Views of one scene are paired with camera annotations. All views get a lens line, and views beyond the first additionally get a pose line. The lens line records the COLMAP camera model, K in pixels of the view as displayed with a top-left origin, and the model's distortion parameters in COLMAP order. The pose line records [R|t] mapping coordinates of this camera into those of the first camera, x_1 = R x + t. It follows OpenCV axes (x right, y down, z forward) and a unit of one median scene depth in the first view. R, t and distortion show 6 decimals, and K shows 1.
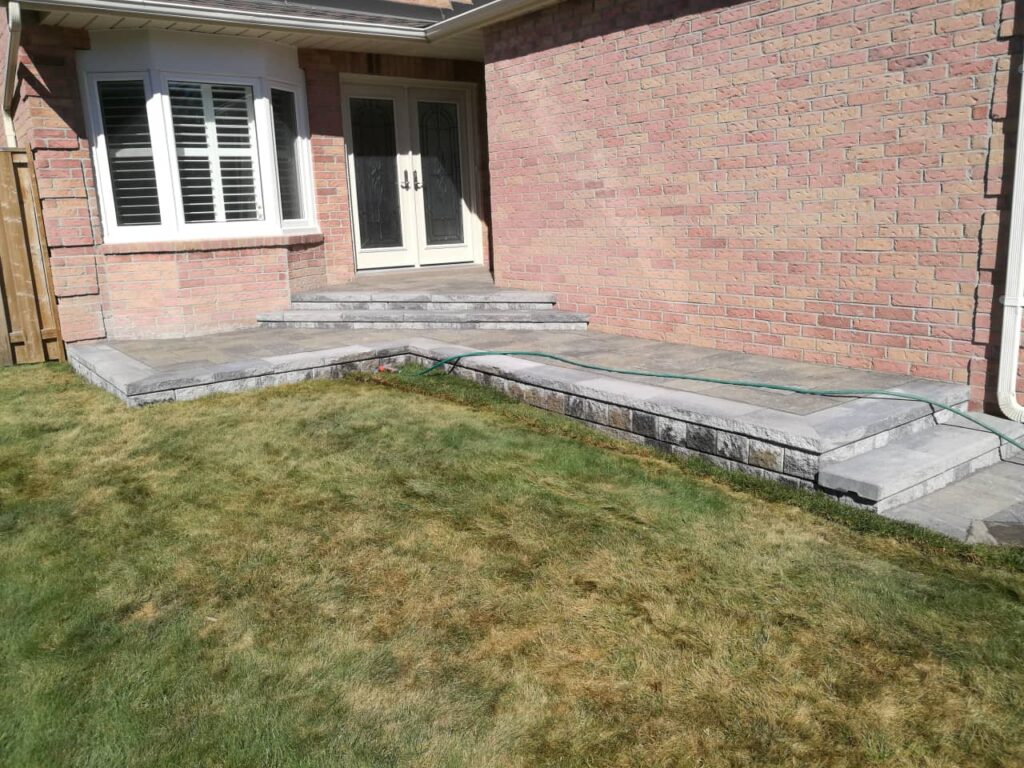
lens RADIAL K [[785.7, 0, 488.9], [0, 785.7, 382.1], [0, 0, 1]] dist [0.011679, -0.000694]
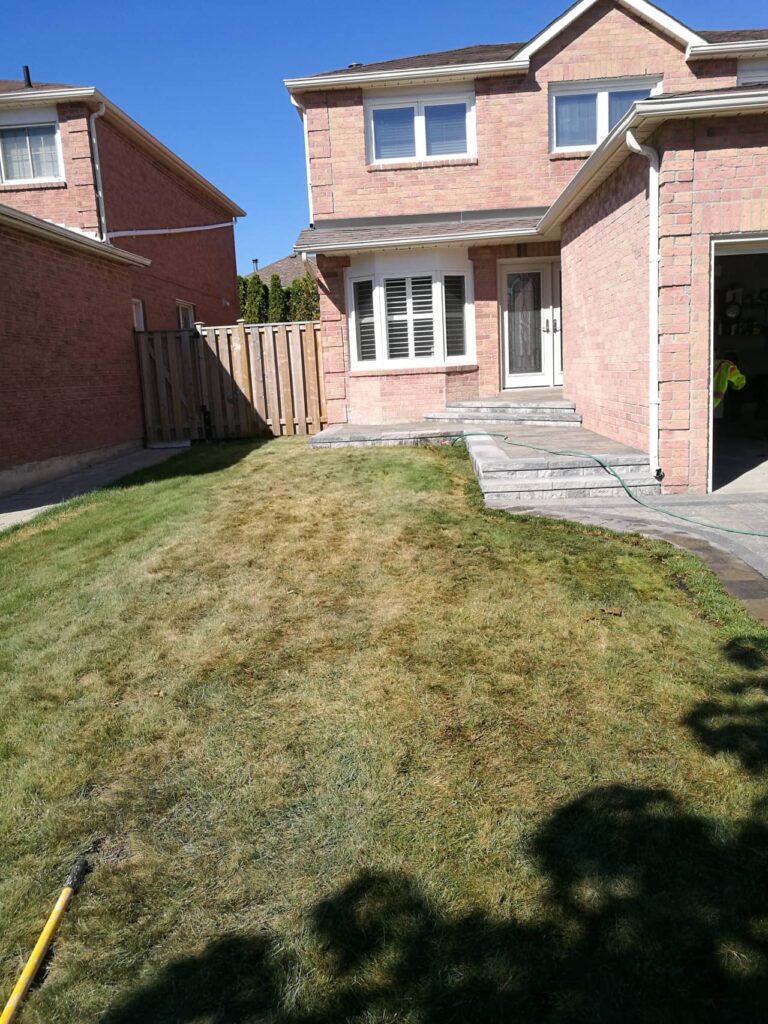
lens RADIAL K [[785.7, 0, 391.5], [0, 785.7, 519.7], [0, 0, 1]] dist [0.011679, -0.000694]
pose [[0.779431, 0.112377, -0.616327, 0.734015], [-0.110031, 0.993044, 0.041915, 0.077860], [0.616750, 0.035145, 0.786374, -0.352640]]
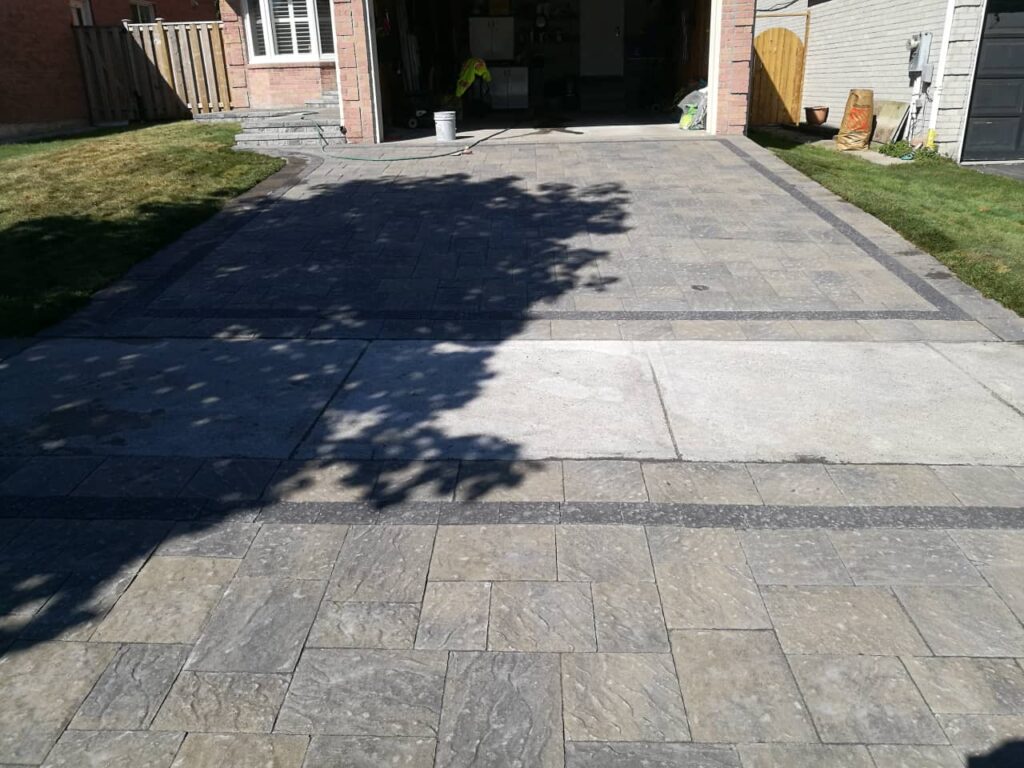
lens RADIAL K [[785.7, 0, 504.2], [0, 785.7, 356.1], [0, 0, 1]] dist [0.011679, -0.000694]
pose [[0.797869, 0.210947, -0.564718, 1.541924], [-0.125488, 0.974375, 0.186674, 0.126745], [0.589625, -0.078076, 0.803895, -0.454205]]
